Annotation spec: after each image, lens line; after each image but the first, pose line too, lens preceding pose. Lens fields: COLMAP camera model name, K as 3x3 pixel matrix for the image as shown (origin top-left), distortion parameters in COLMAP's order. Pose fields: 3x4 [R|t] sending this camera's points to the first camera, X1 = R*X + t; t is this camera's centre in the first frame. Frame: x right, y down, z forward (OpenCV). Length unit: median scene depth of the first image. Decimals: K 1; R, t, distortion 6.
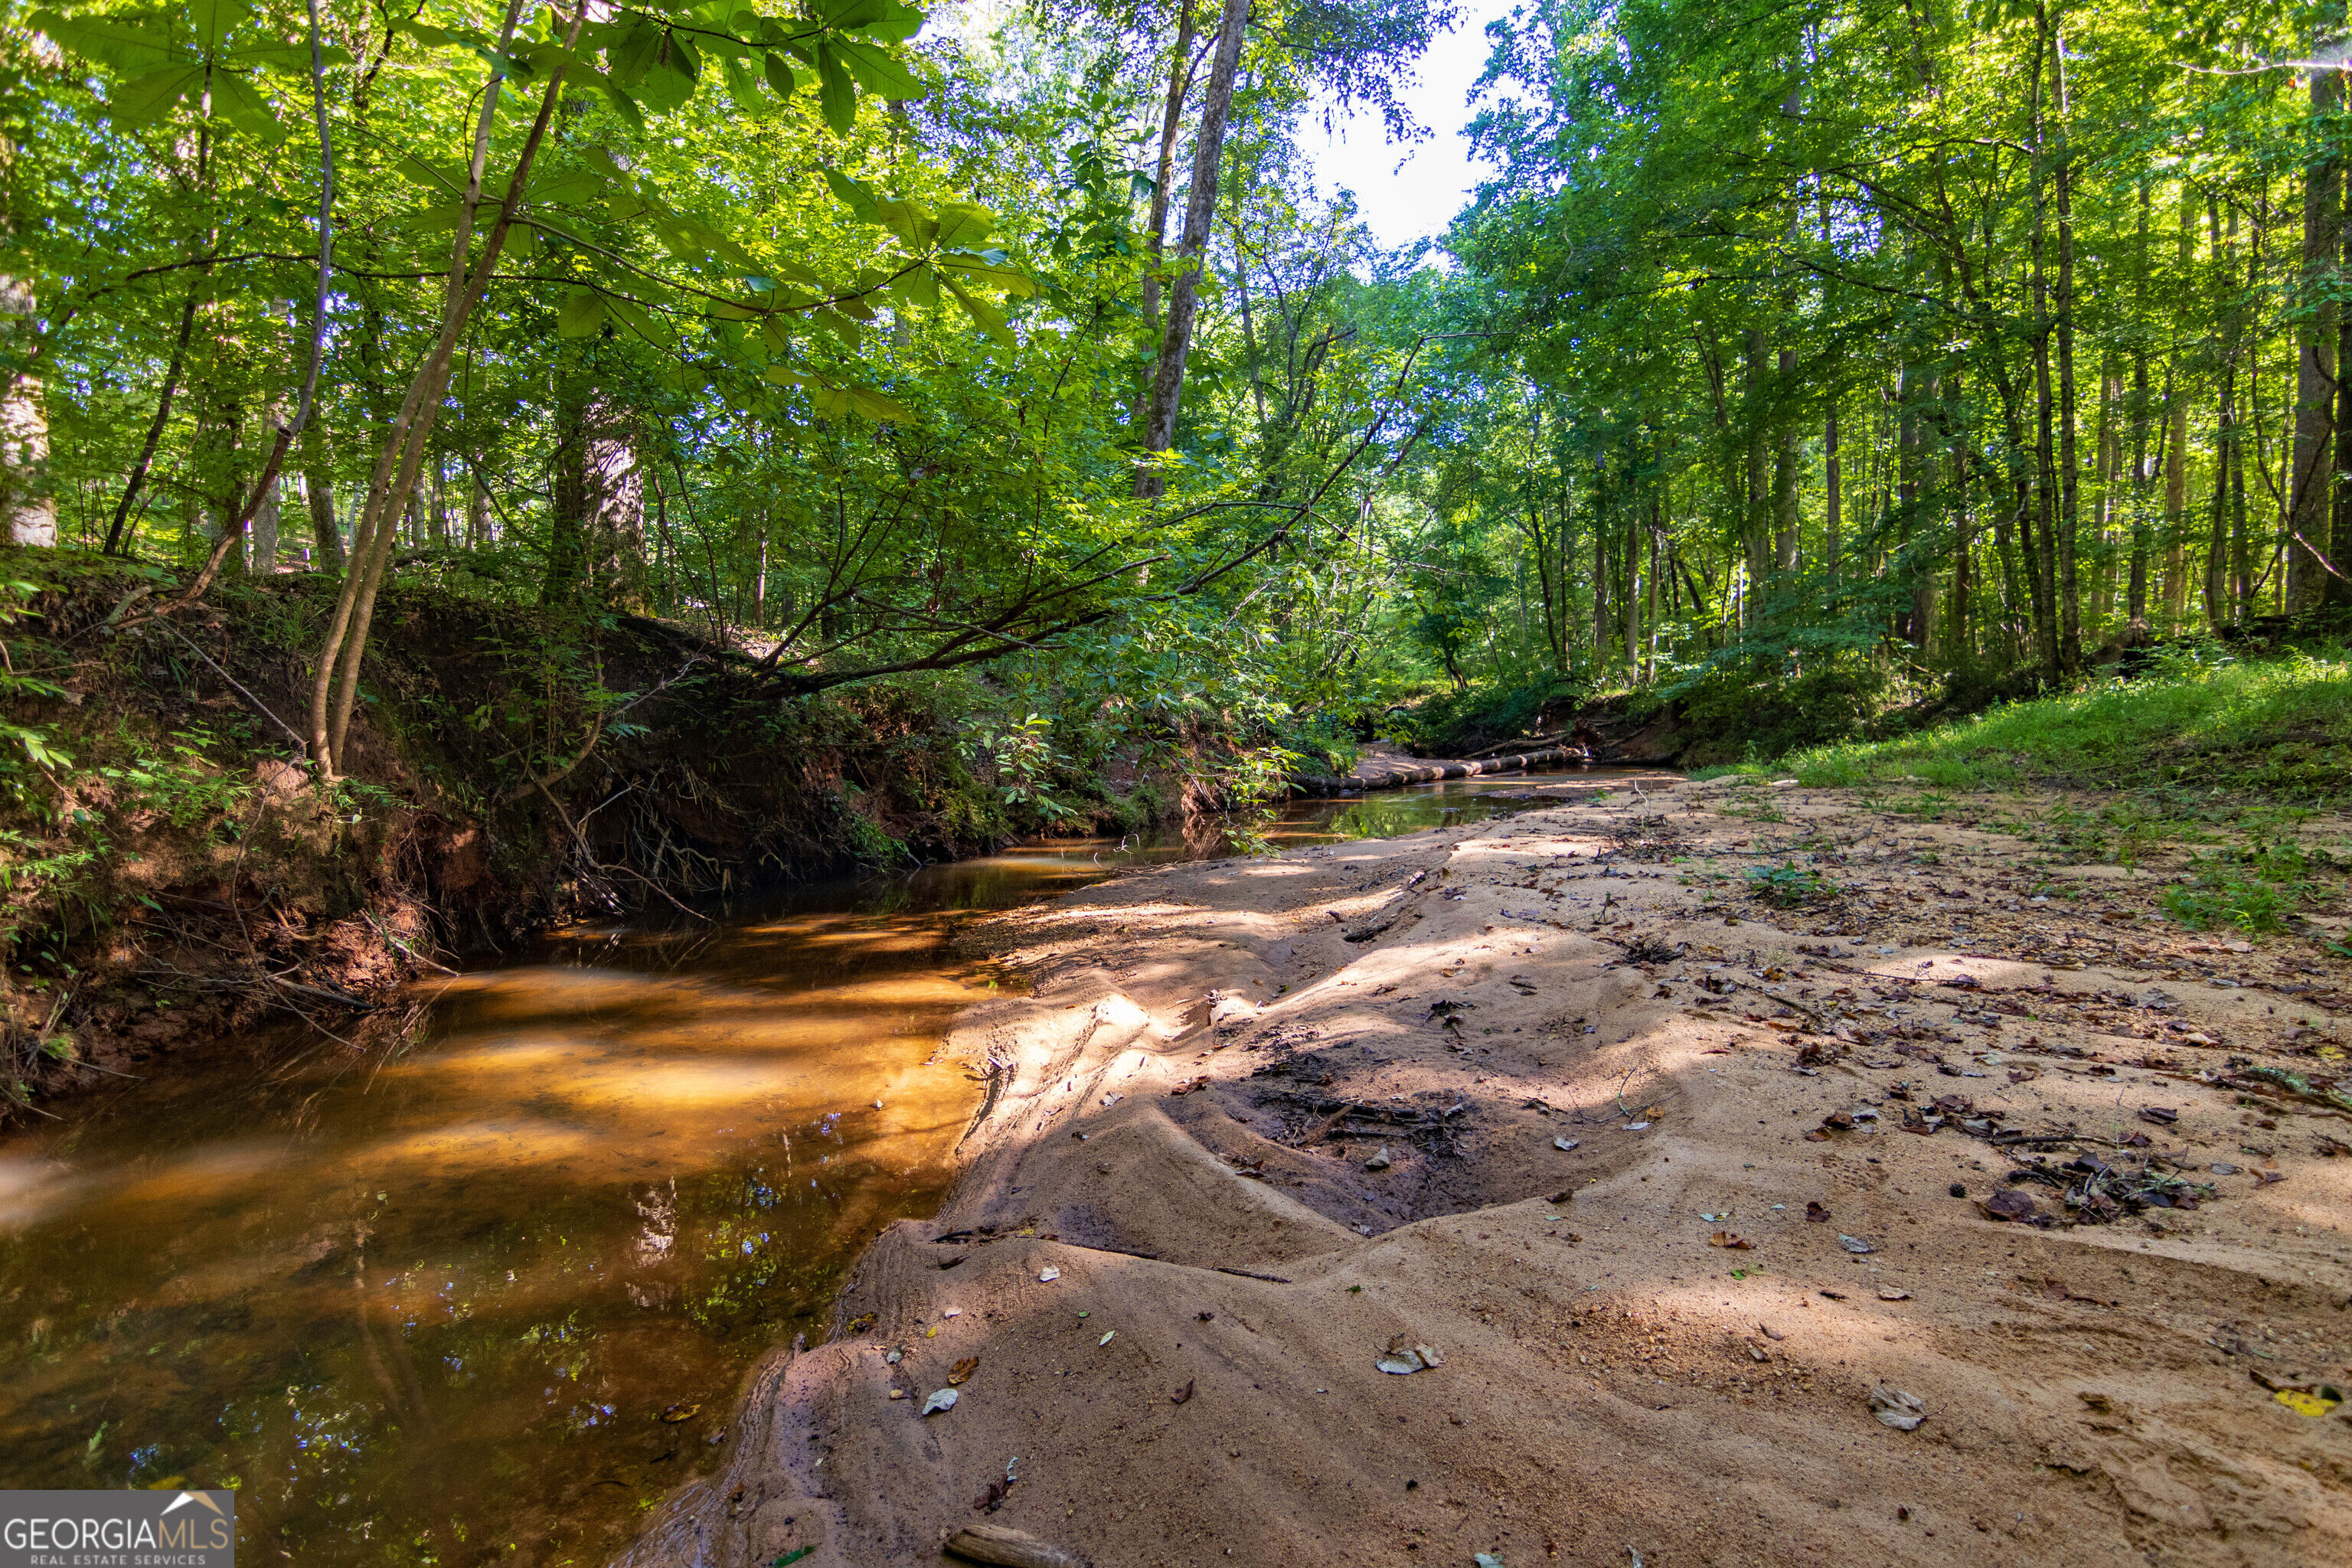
lens RADIAL K [[1188.2, 0, 1176.0], [0, 1188.2, 784.0], [0, 0, 1]] dist [-0.001945, -0.000357]
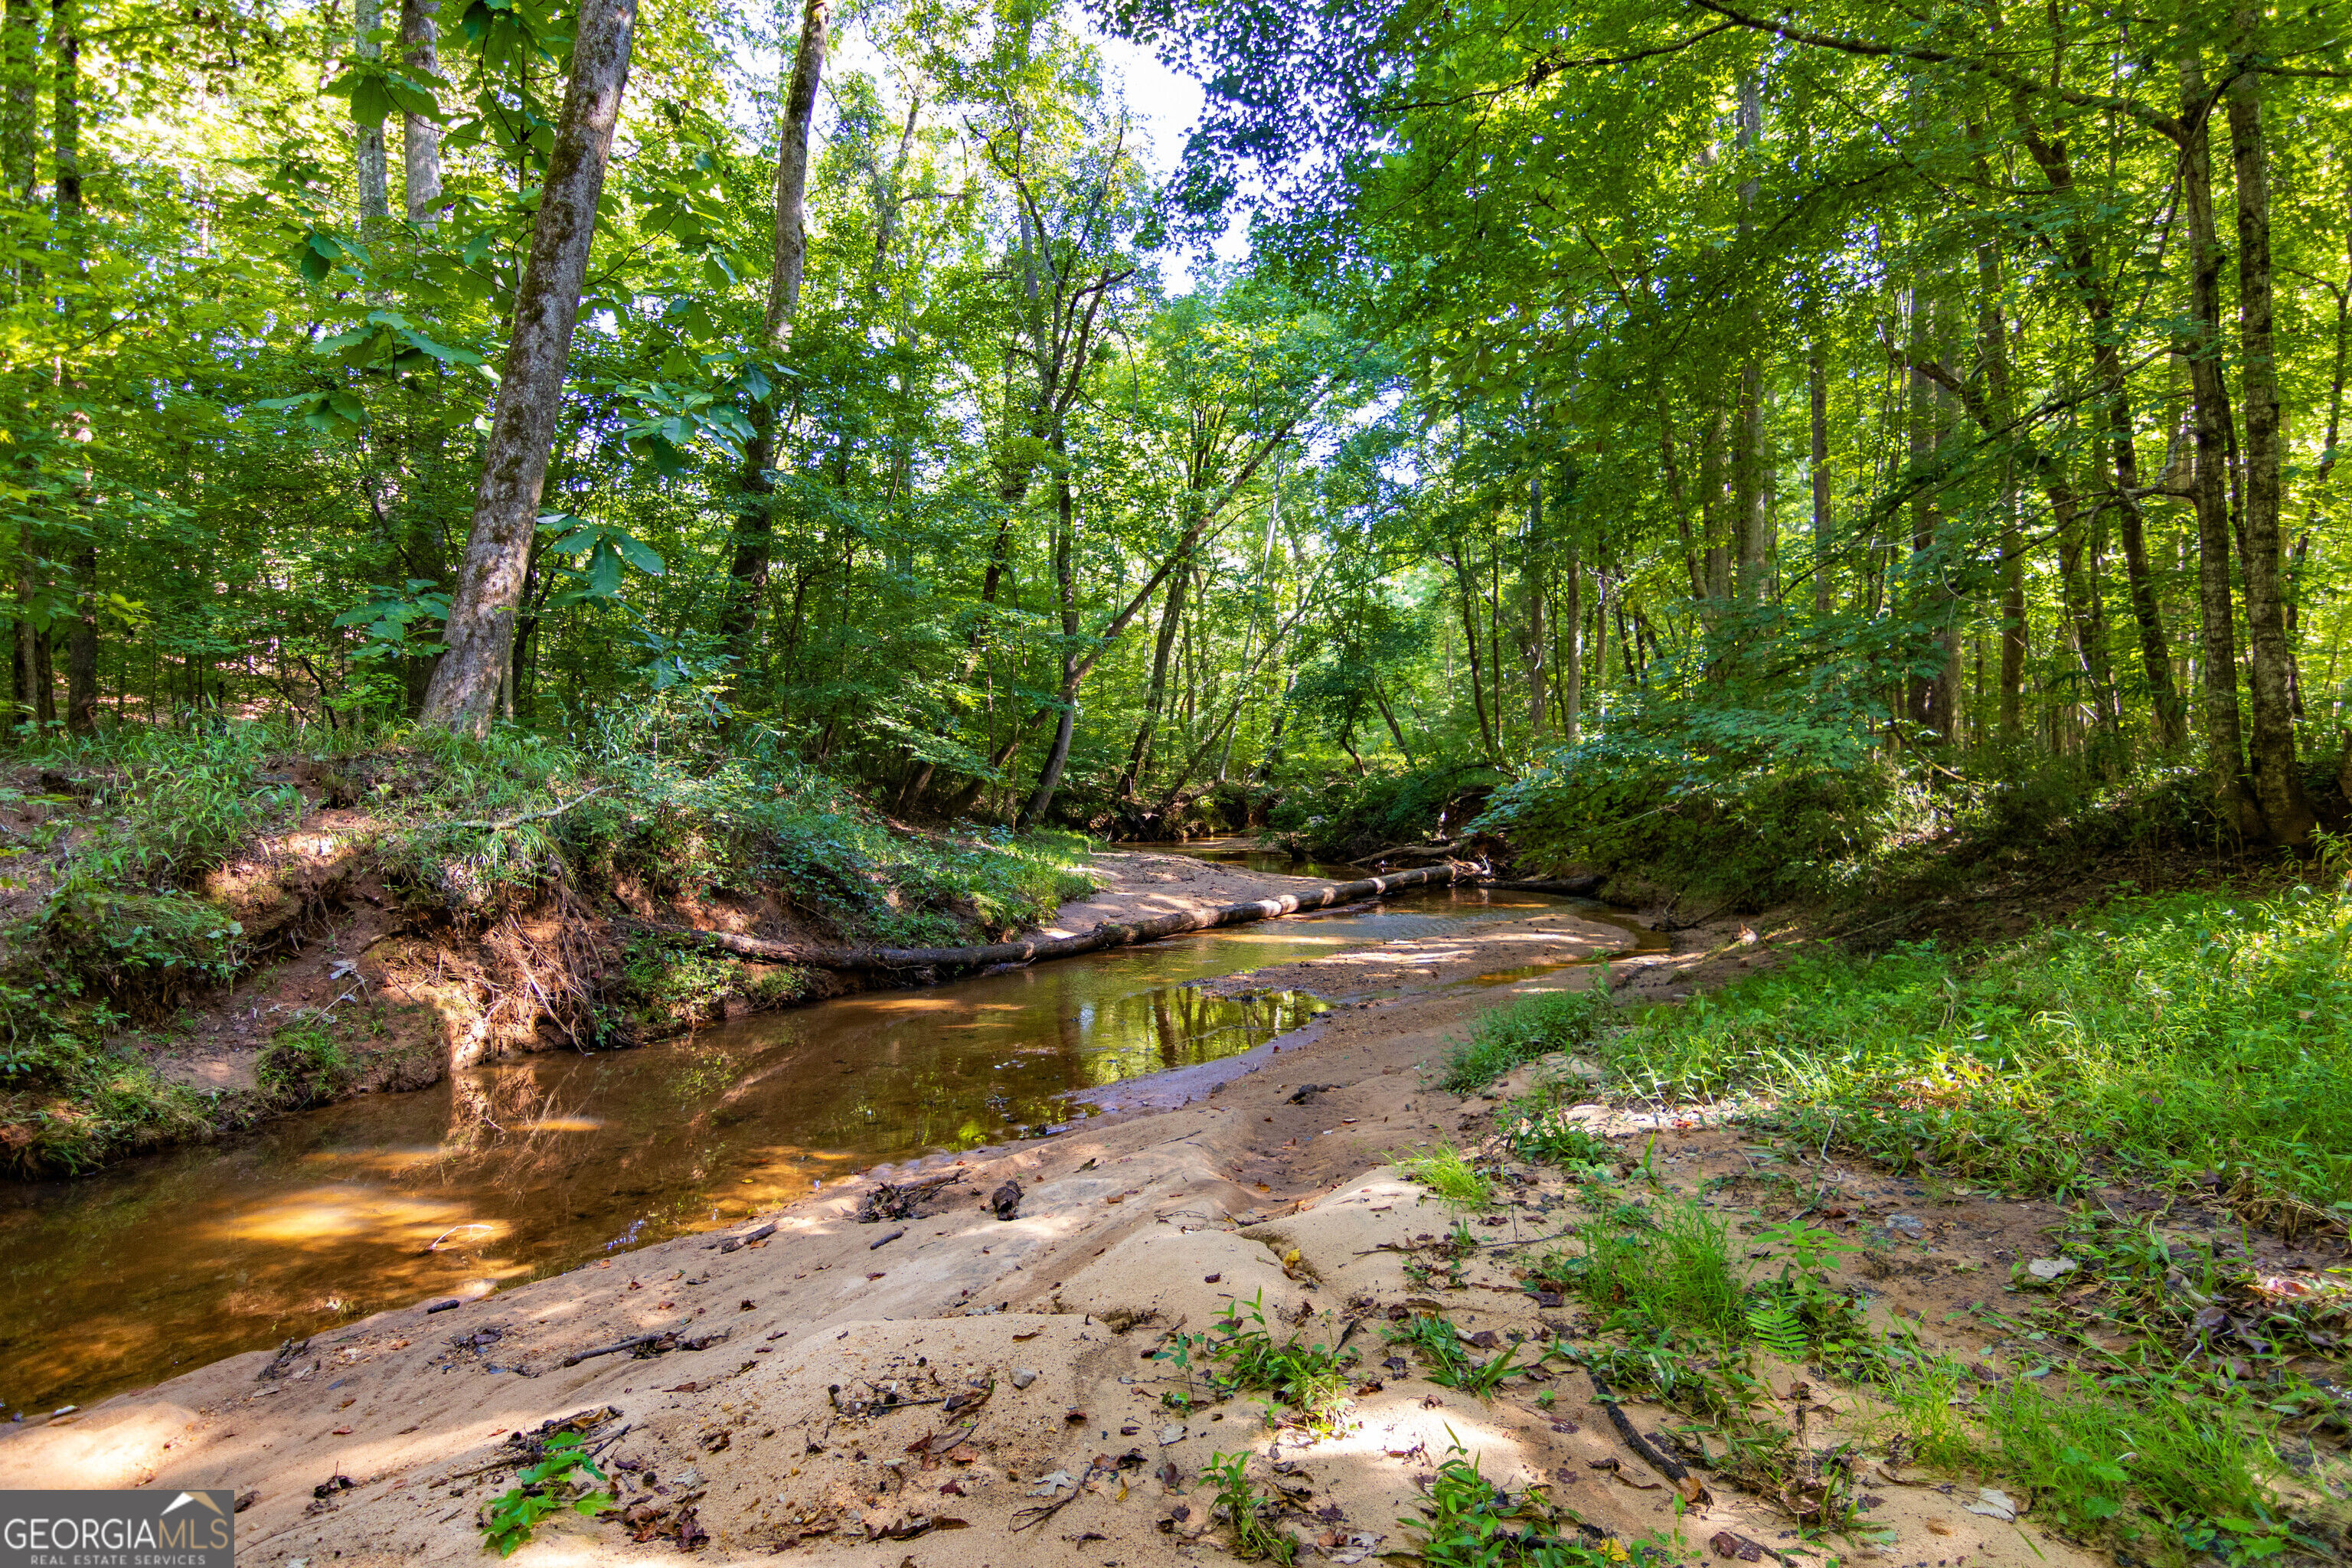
lens RADIAL K [[1233.7, 0, 1176.0], [0, 1233.7, 784.0], [0, 0, 1]] dist [0.000032, 0.000378]
pose [[0.999858, 0.015425, 0.006771, 0.187737], [-0.015041, 0.998448, -0.053620, -0.043798], [-0.007588, 0.053511, 0.998538, 0.308391]]
